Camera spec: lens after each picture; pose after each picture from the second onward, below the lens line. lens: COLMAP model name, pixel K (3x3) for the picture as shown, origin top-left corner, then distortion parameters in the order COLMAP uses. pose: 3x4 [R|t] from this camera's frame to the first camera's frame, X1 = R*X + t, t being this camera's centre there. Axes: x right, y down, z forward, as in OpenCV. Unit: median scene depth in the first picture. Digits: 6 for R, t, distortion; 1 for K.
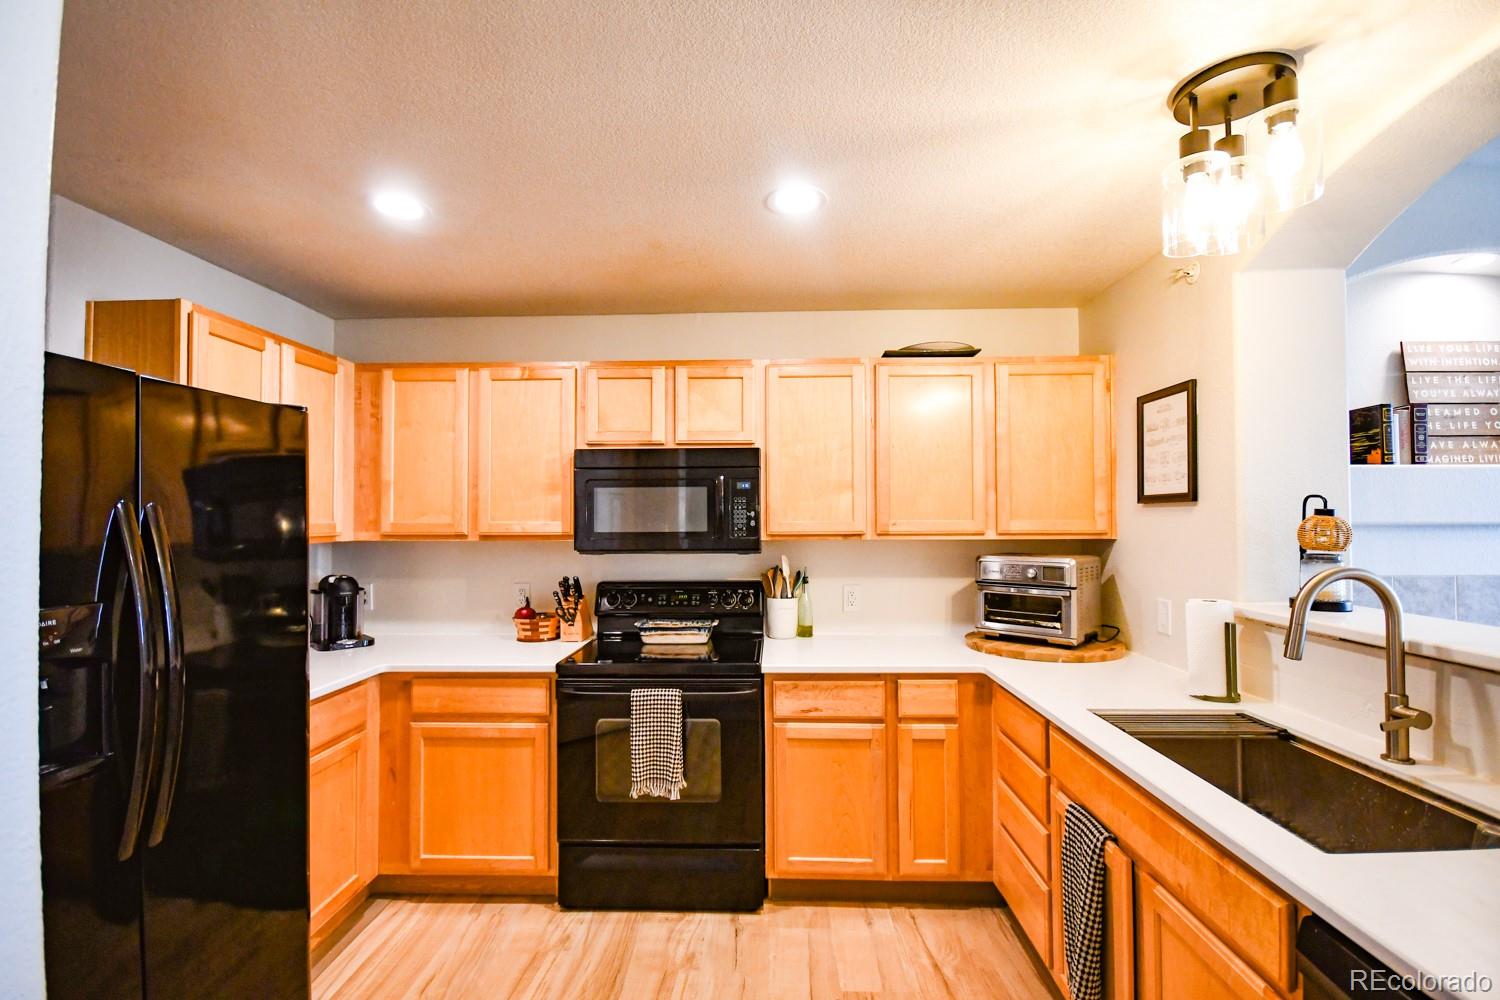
lens RADIAL K [[648.3, 0, 755.3], [0, 648.3, 505.2], [0, 0, 1]] dist [0.008444, -0.010280]
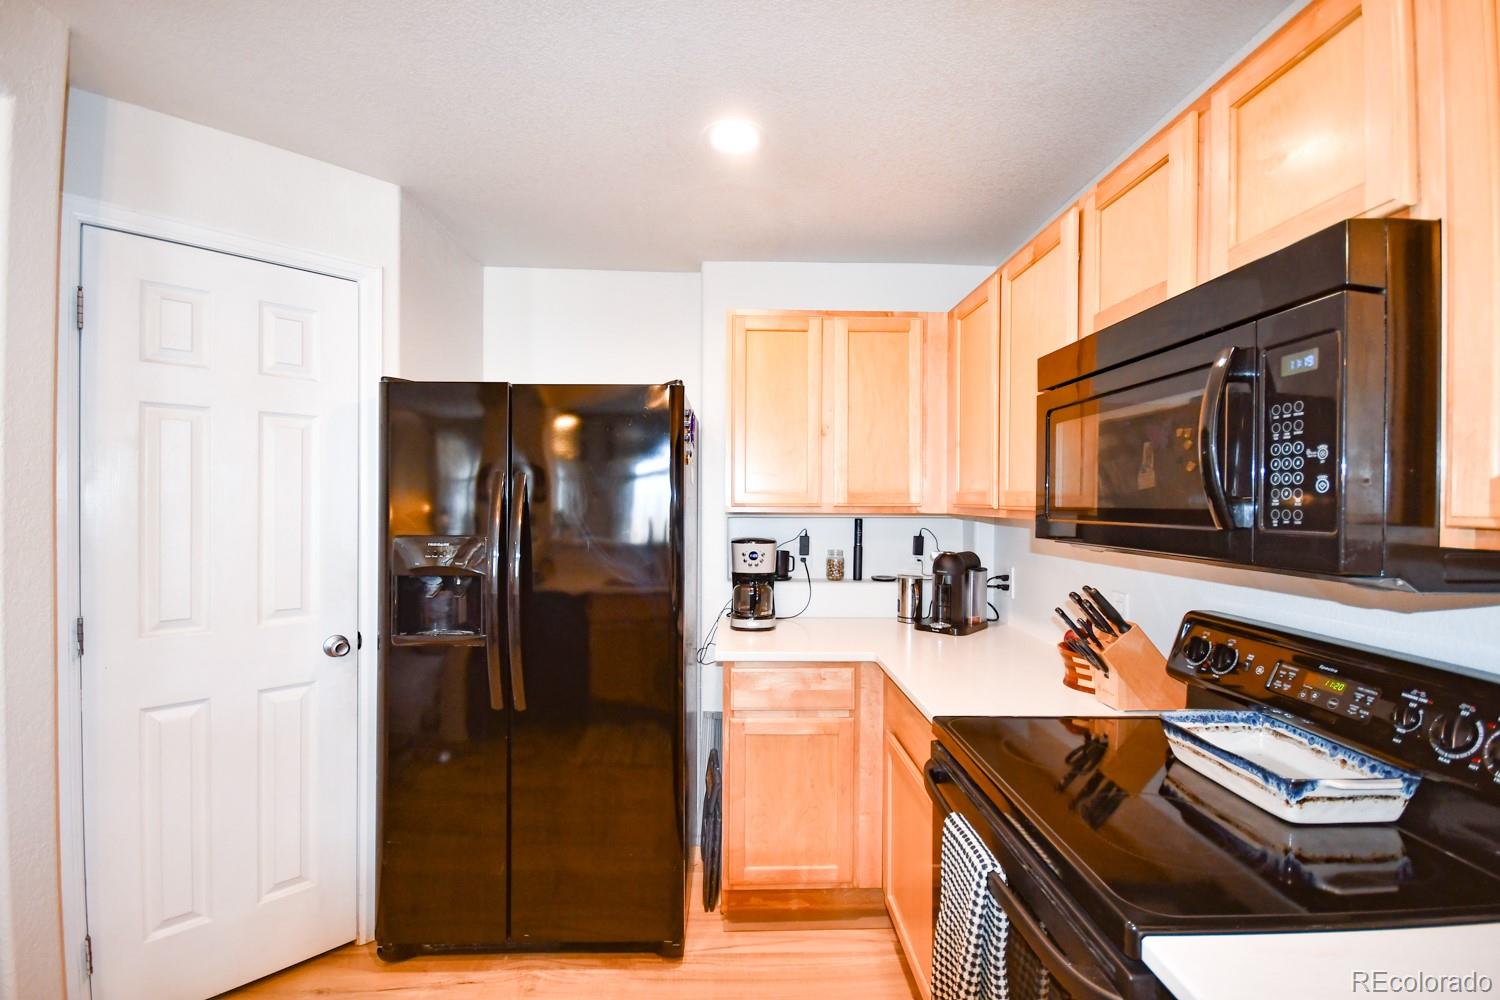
lens RADIAL K [[658.5, 0, 750.7], [0, 658.5, 504.9], [0, 0, 1]] dist [0.009433, -0.010527]
pose [[0.062411, 0.010213, -0.997998, 0.312783], [0.018323, 0.999767, 0.011377, 0.032205], [0.997882, -0.018996, 0.062210, 0.795877]]
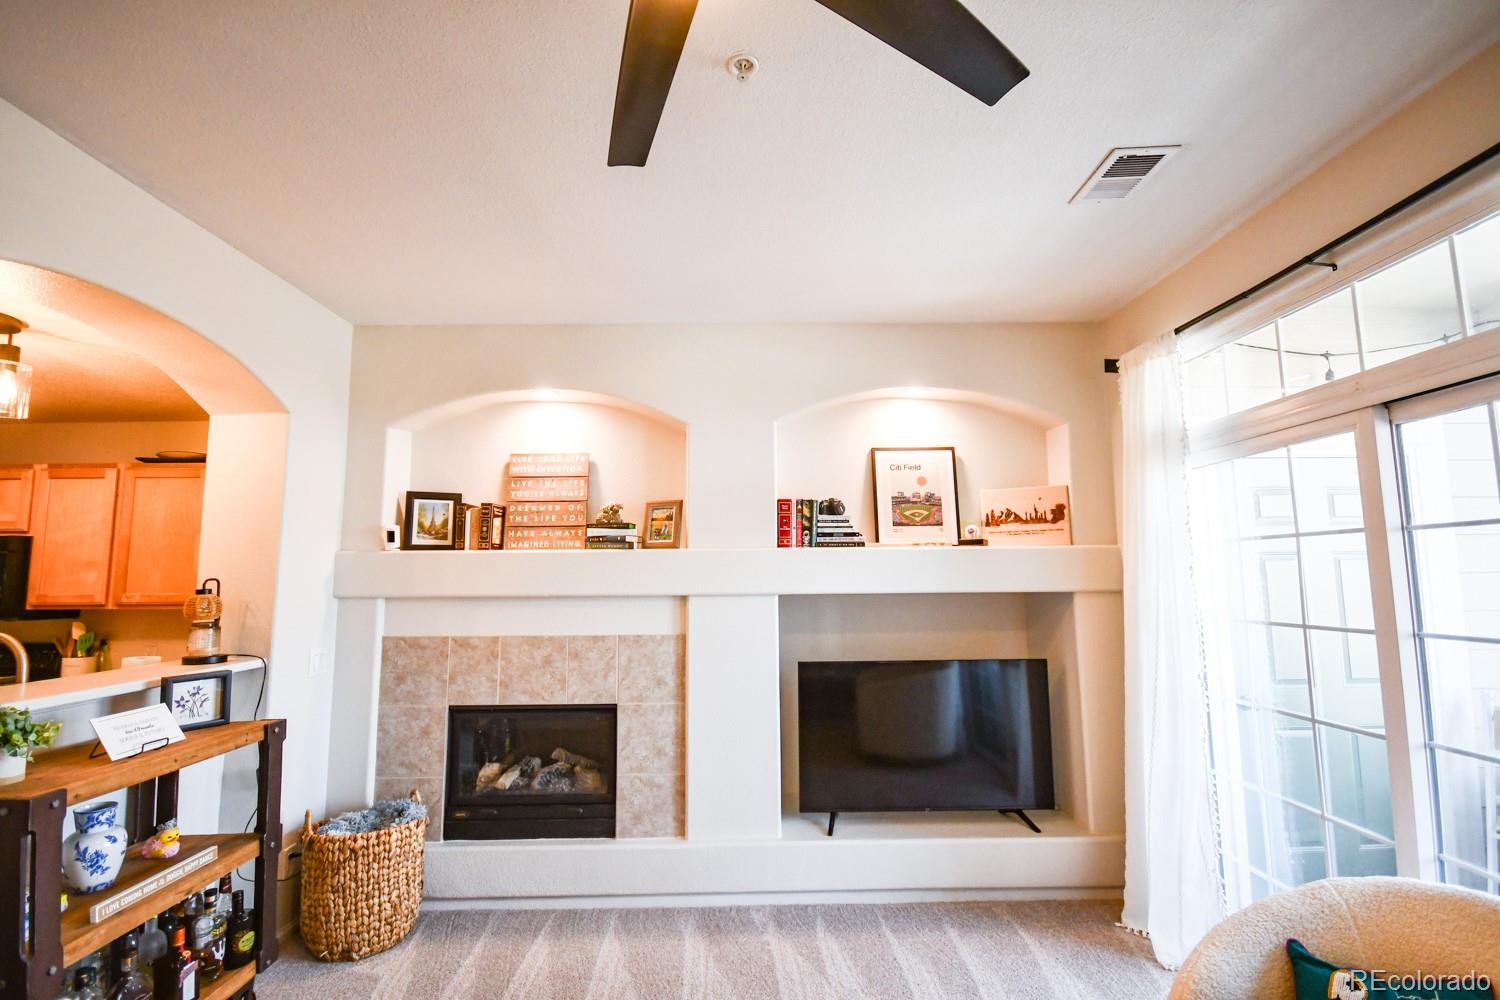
lens RADIAL K [[658.5, 0, 750.7], [0, 658.5, 504.9], [0, 0, 1]] dist [0.009433, -0.010527]
pose [[0.999072, -0.000005, 0.043077, 1.530671], [0.003696, 0.996323, -0.085602, -0.037333], [-0.042918, 0.085681, 0.995398, -0.360014]]
